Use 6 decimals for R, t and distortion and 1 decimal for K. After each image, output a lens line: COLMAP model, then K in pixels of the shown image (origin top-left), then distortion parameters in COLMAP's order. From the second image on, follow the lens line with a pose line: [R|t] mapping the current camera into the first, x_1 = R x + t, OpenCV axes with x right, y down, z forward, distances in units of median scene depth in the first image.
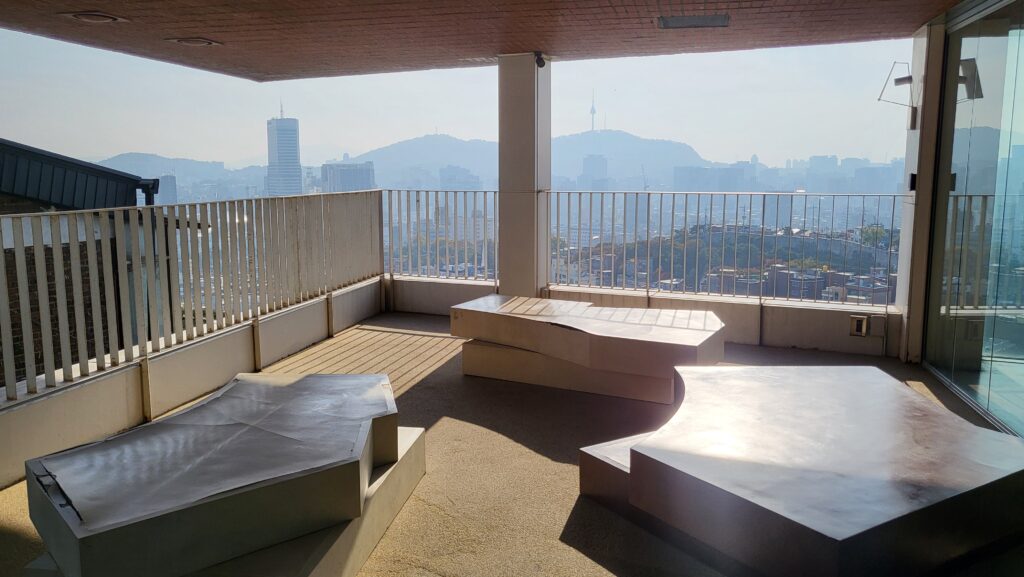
lens RADIAL K [[790.4, 0, 501.0], [0, 790.4, 283.4], [0, 0, 1]] dist [-0.016065, 0.067532]
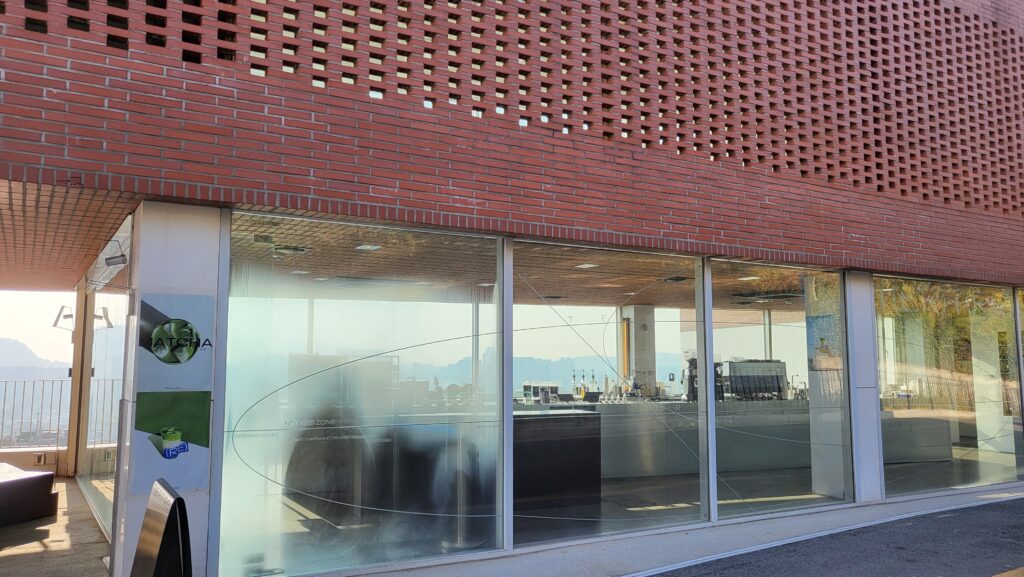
lens RADIAL K [[790.4, 0, 510.6], [0, 790.4, 284.4], [0, 0, 1]] dist [-0.016065, 0.067532]
pose [[0.714385, 0.086403, 0.694398, -0.025734], [0.088876, 0.973107, -0.212517, 0.137769], [-0.694085, 0.213535, 0.687494, -0.905531]]
